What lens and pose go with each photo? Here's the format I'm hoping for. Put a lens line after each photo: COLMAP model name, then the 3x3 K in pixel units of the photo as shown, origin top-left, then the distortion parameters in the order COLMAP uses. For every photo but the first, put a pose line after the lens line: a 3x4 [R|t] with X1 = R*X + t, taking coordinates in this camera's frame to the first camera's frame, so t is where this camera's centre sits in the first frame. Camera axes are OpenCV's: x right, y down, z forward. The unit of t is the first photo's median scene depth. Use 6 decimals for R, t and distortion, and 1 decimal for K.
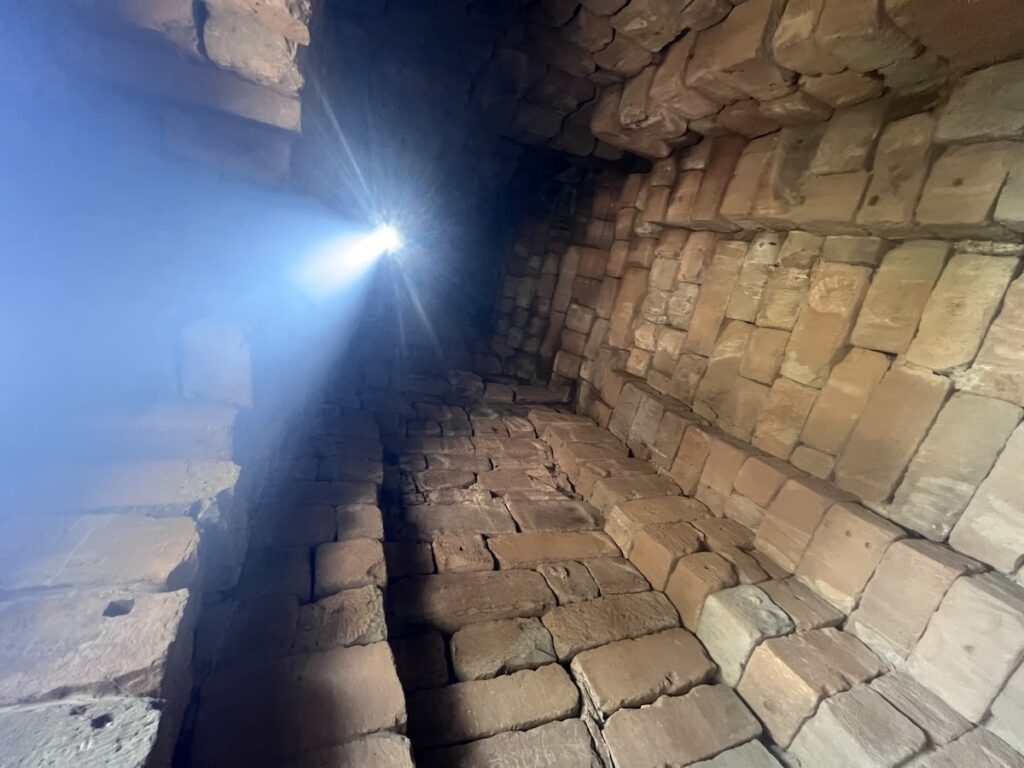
lens RADIAL K [[408.8, 0, 512.0], [0, 408.8, 384.0], [0, 0, 1]] dist [-0.001700, 0.000608]
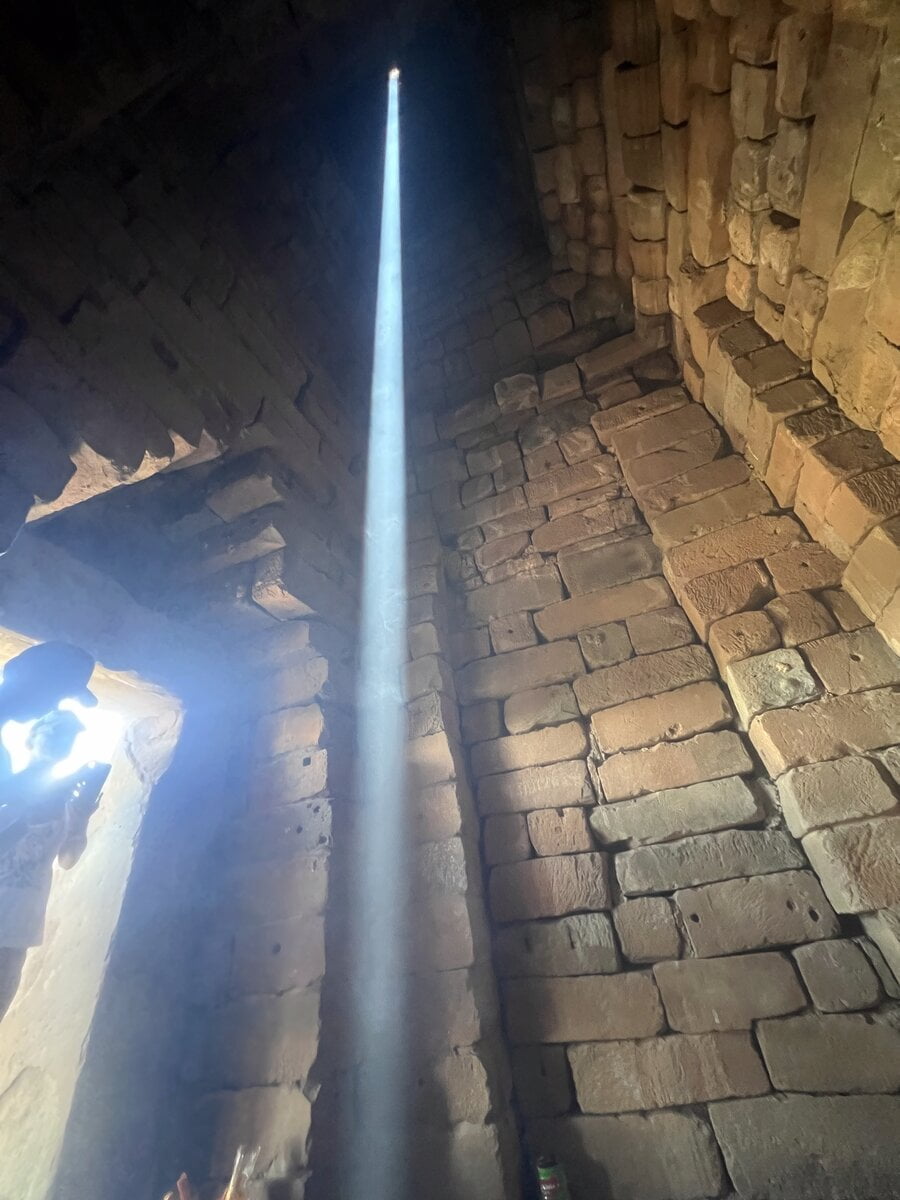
lens RADIAL K [[479.0, 0, 450.0], [0, 479.0, 600.0], [0, 0, 1]] dist [-0.001700, 0.000608]
pose [[0.800961, -0.096434, -0.590899, 0.457552], [0.462582, 0.726252, 0.508503, -0.370764], [0.380105, -0.680631, 0.626308, 0.071873]]
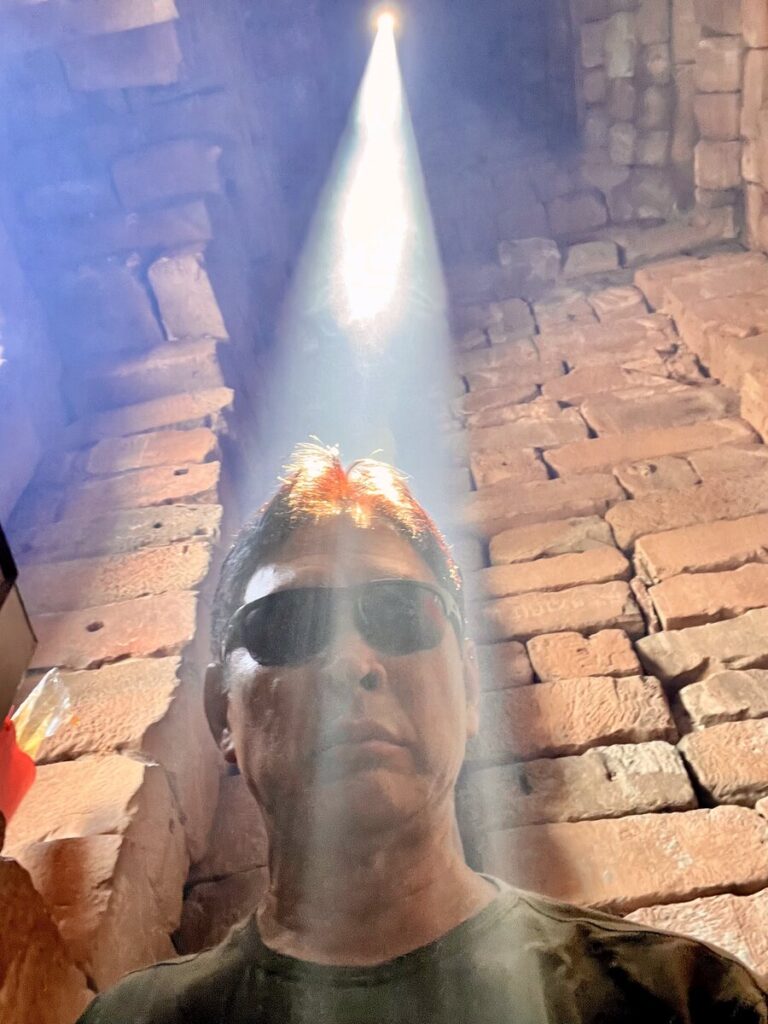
lens RADIAL K [[898.2, 0, 384.0], [0, 898.2, 512.0], [0, 0, 1]] dist [0.059327, -0.042386]
pose [[0.878364, -0.169620, -0.446885, 0.327145], [0.265537, 0.950541, 0.161130, 0.118040], [0.397451, -0.260195, 0.879961, -0.480157]]
